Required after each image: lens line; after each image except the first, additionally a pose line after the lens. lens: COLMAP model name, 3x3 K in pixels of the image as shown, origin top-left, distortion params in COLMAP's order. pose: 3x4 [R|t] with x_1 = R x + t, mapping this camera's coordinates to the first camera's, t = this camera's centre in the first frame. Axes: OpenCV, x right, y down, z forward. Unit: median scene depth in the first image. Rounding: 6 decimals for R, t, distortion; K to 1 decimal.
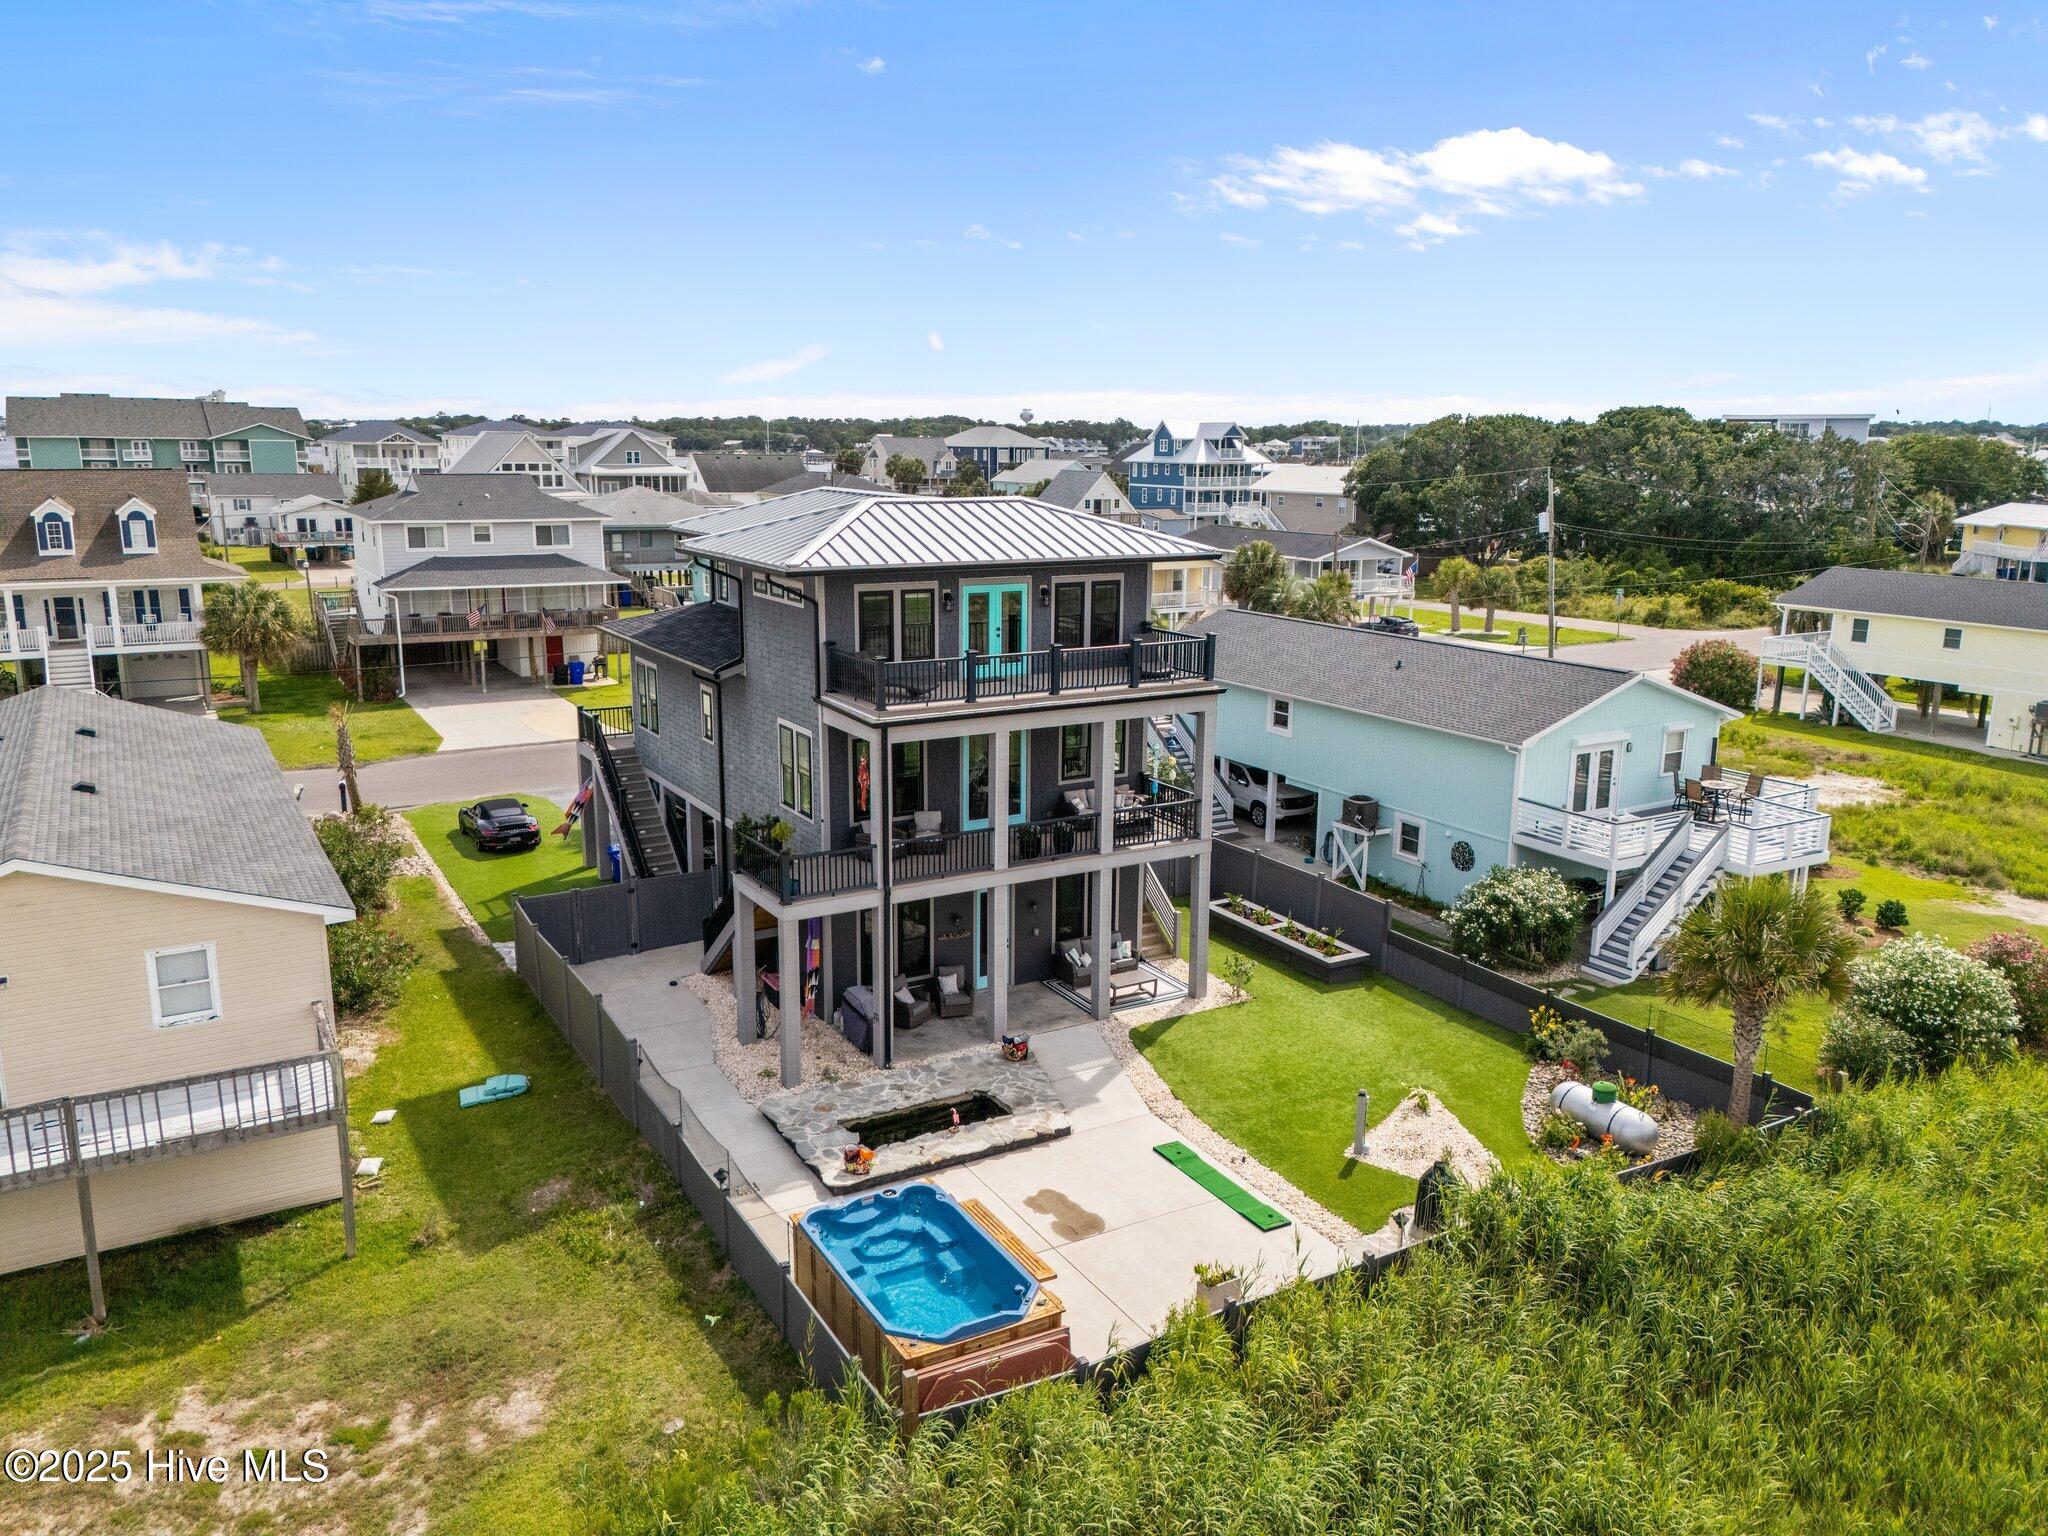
lens RADIAL K [[1503.2, 0, 1024.0], [0, 1503.2, 768.0], [0, 0, 1]] dist [0.086042, -0.087623]
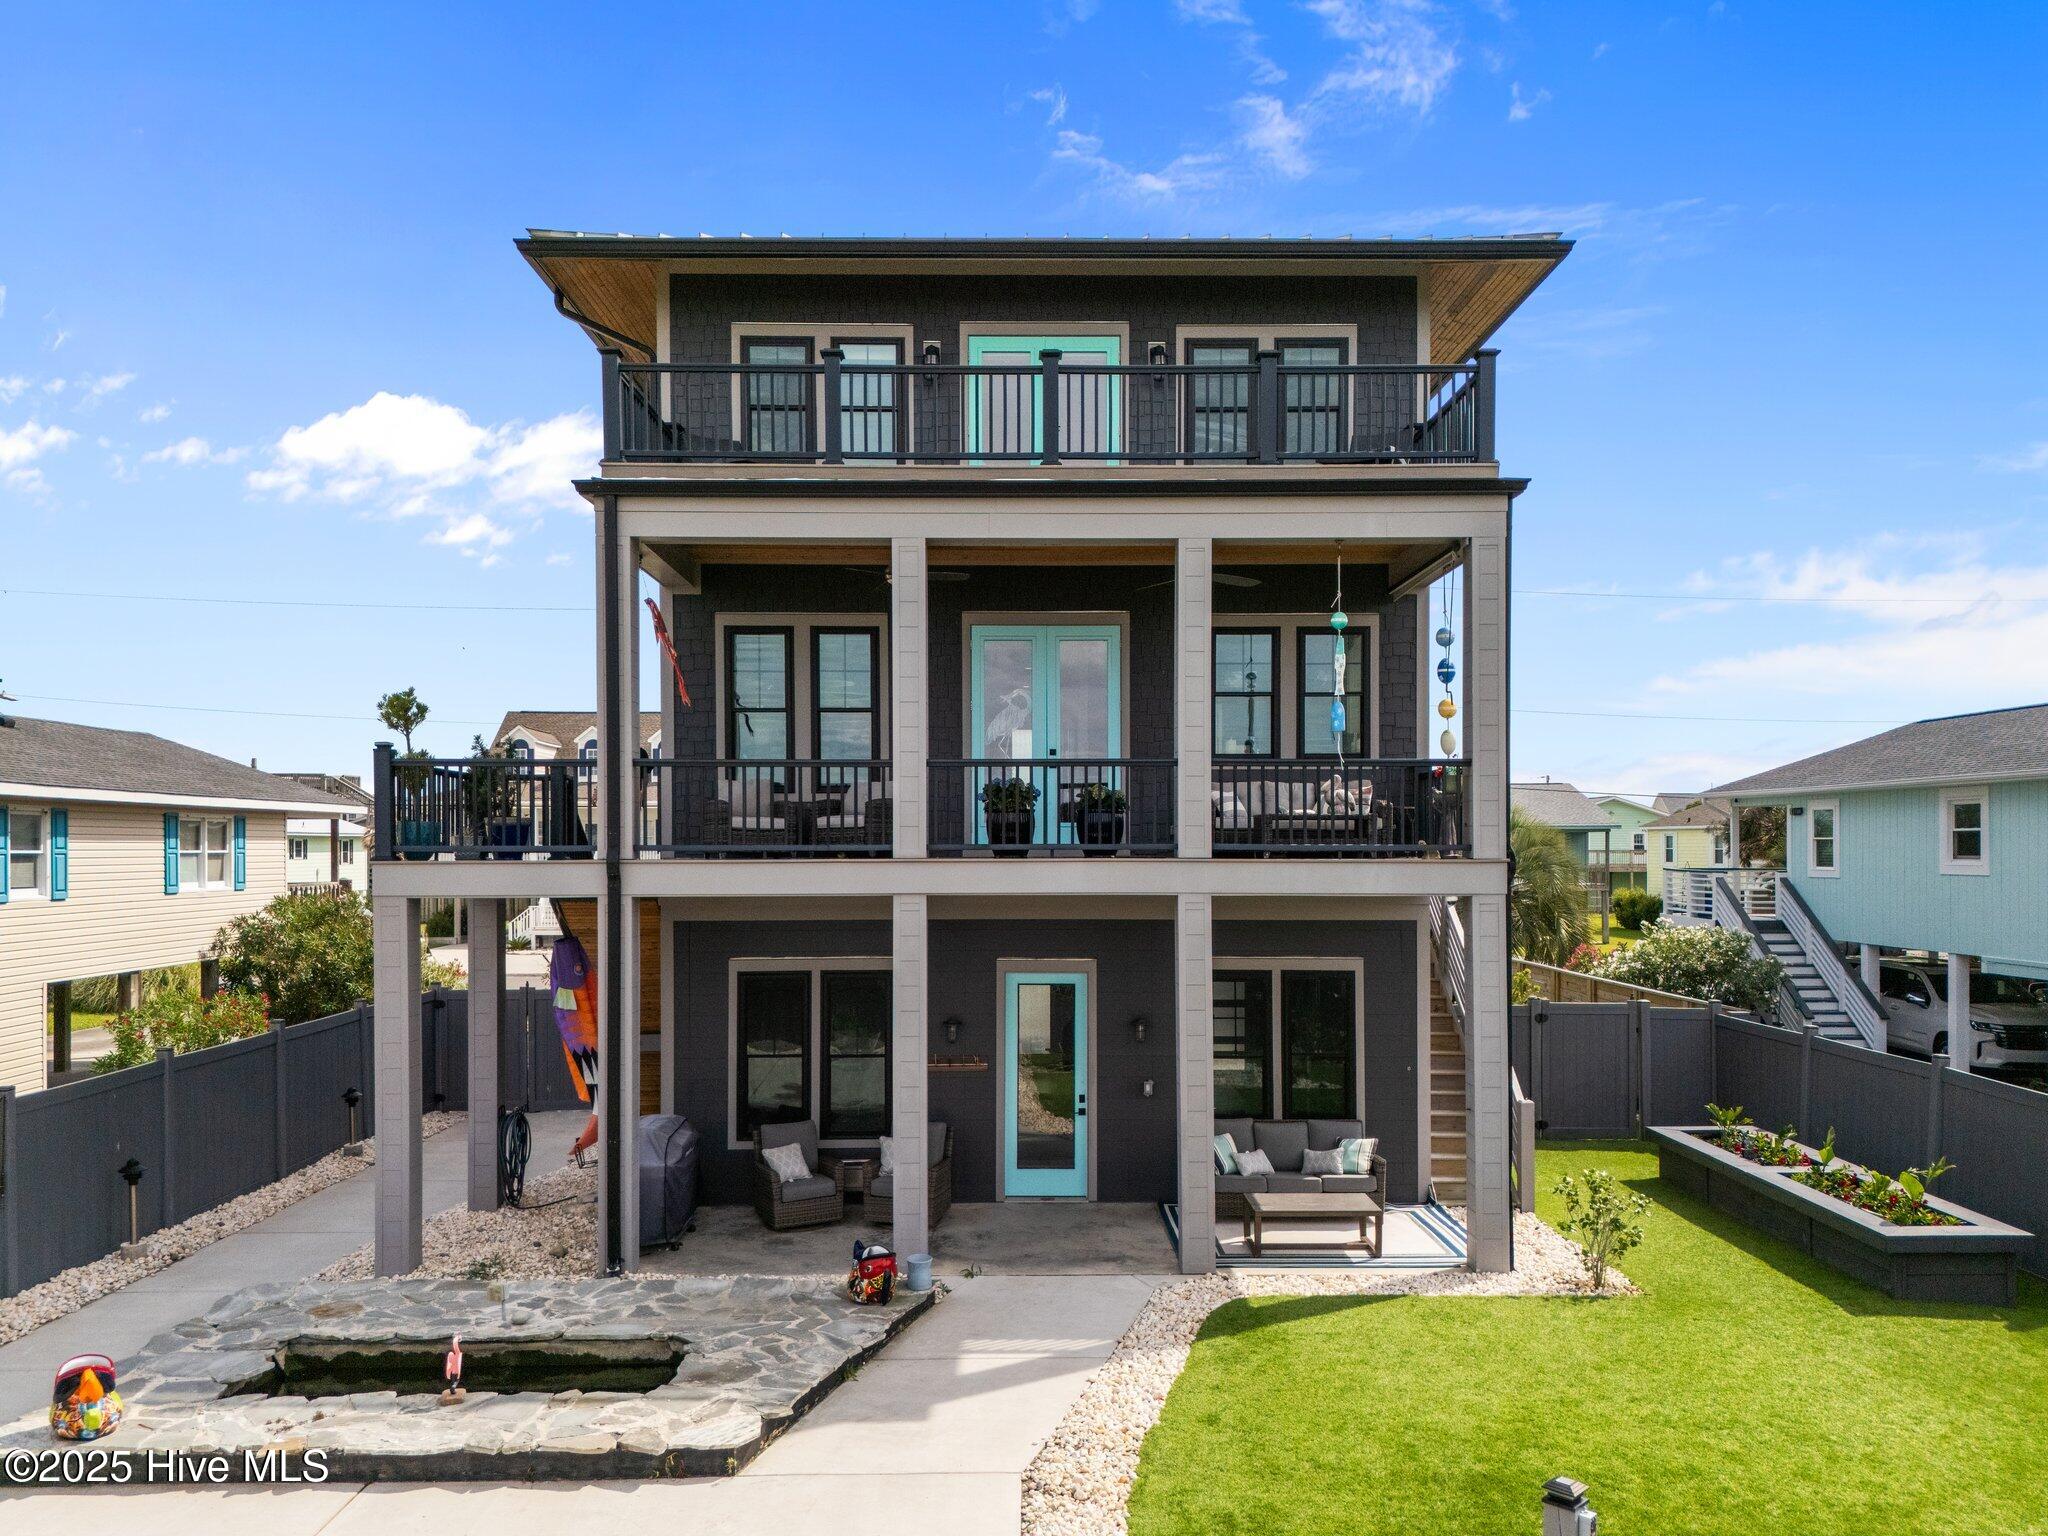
lens RADIAL K [[1550.7, 0, 1018.1], [0, 1550.7, 838.4], [0, 0, 1]] dist [0.043007, -0.002030]
pose [[0.867551, -0.014345, -0.497142, 0.216212], [-0.097196, 0.975420, -0.197759, 0.135071], [0.487759, 0.219886, 0.844832, 0.570192]]
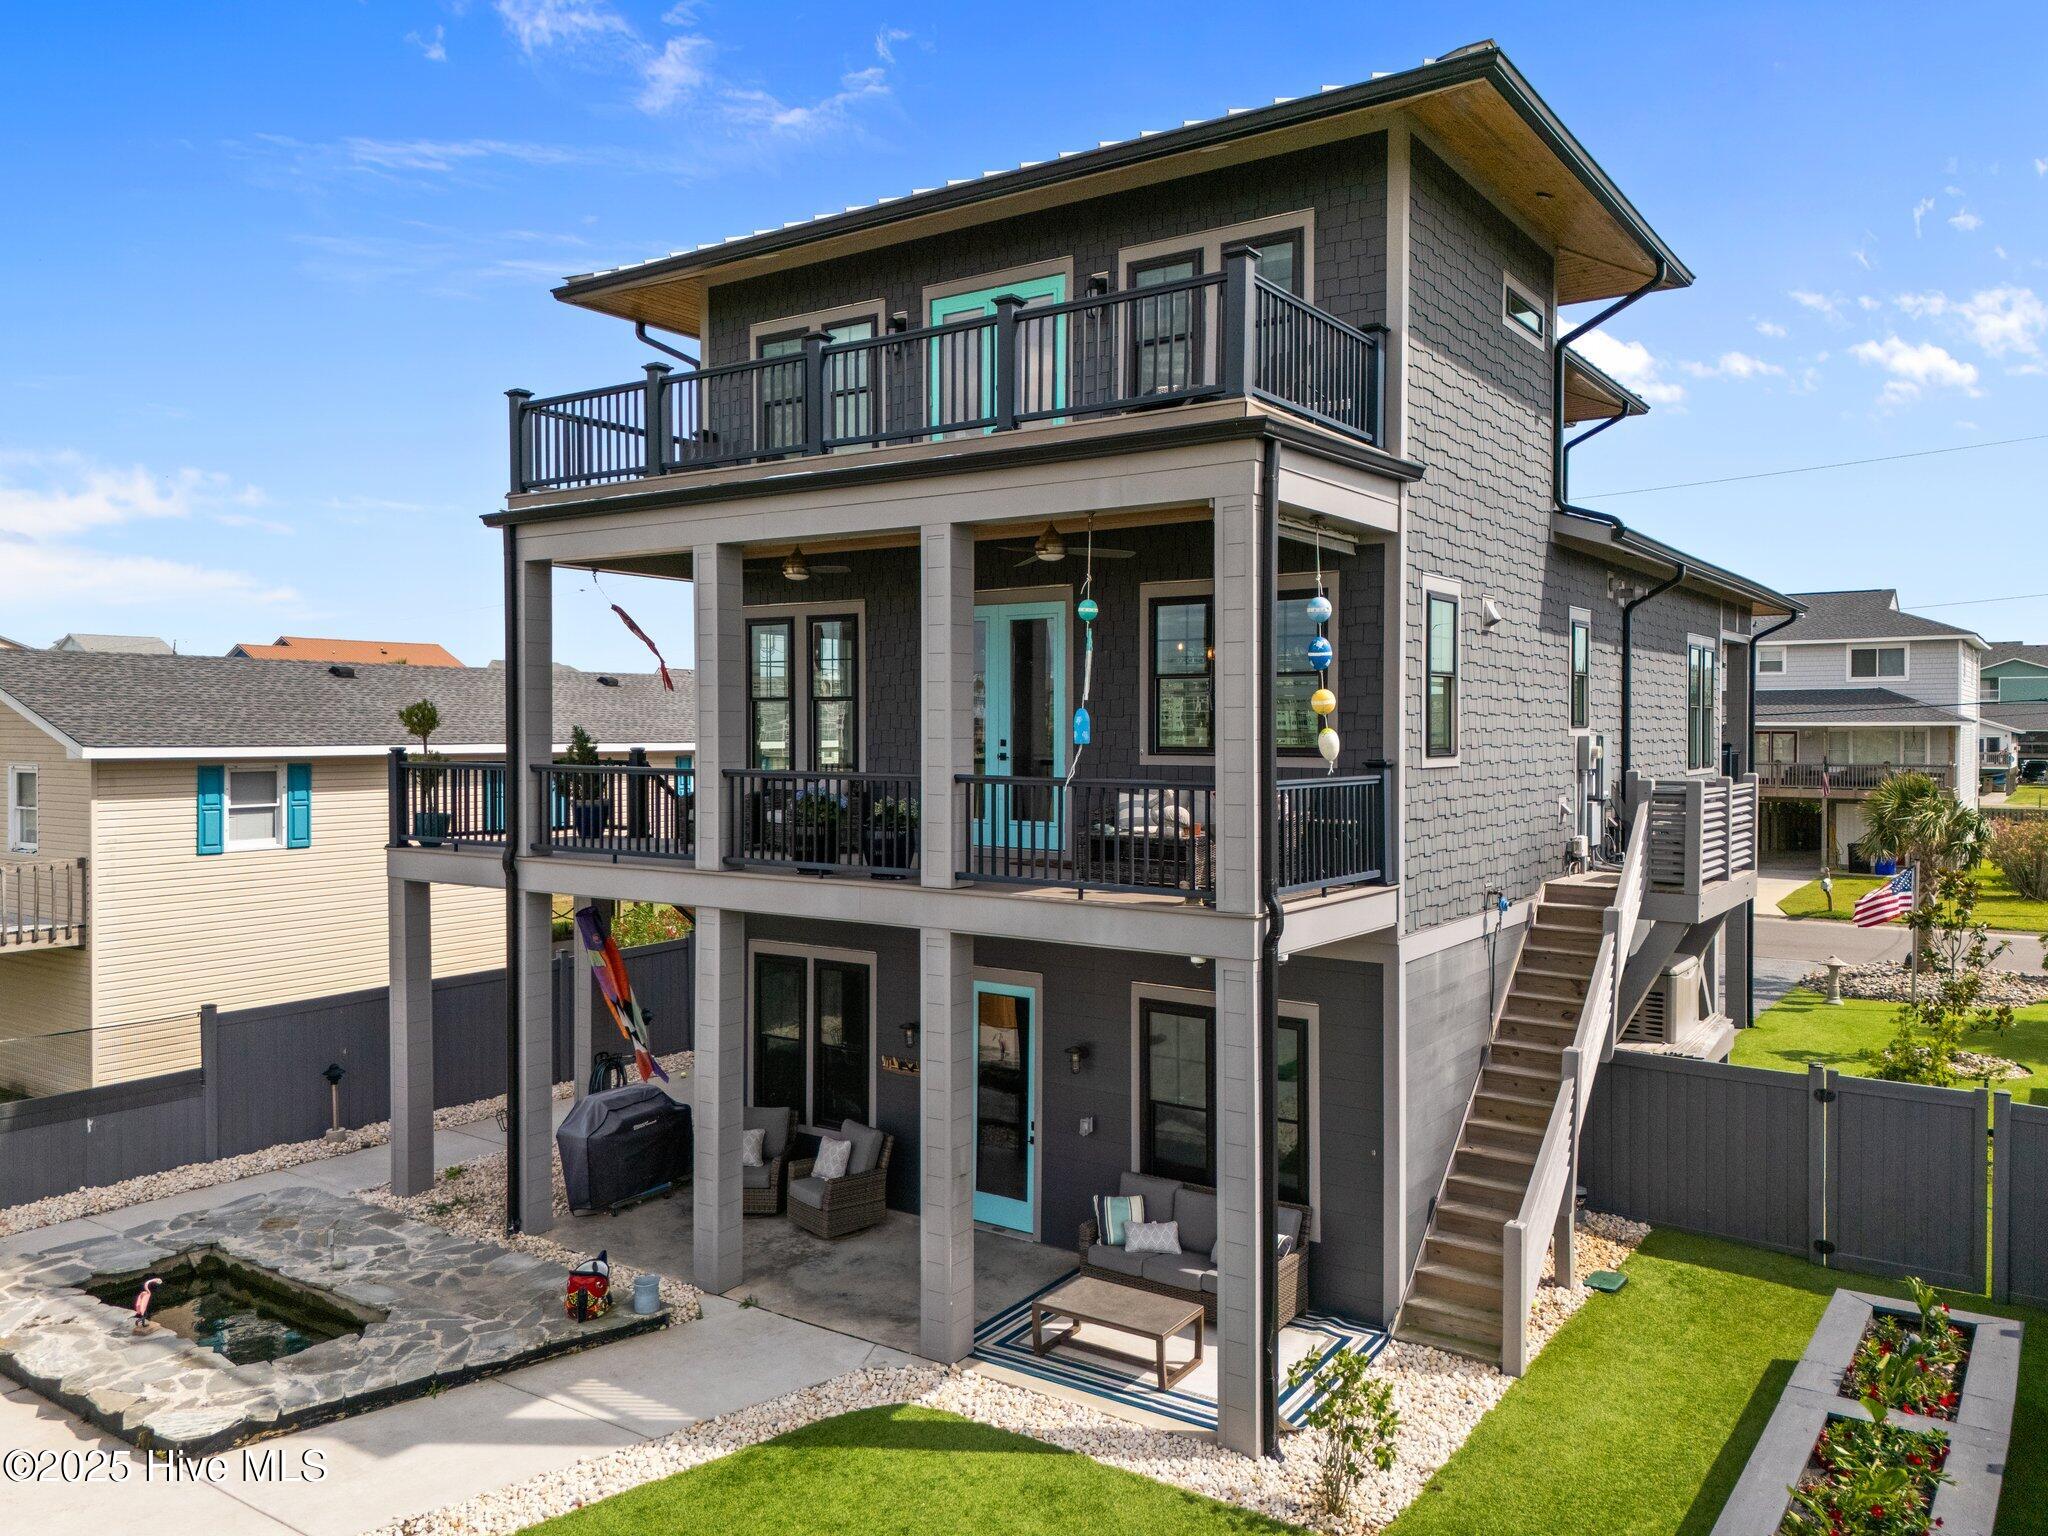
lens RADIAL K [[1512.4, 0, 1024.0], [0, 1512.4, 768.0], [0, 0, 1]] dist [0.086350, -0.089851]
pose [[0.417086, 0.017112, -0.908706, 0.382807], [-0.193886, 0.978483, -0.070565, 0.046899], [0.887946, 0.205617, 0.411429, 0.809227]]
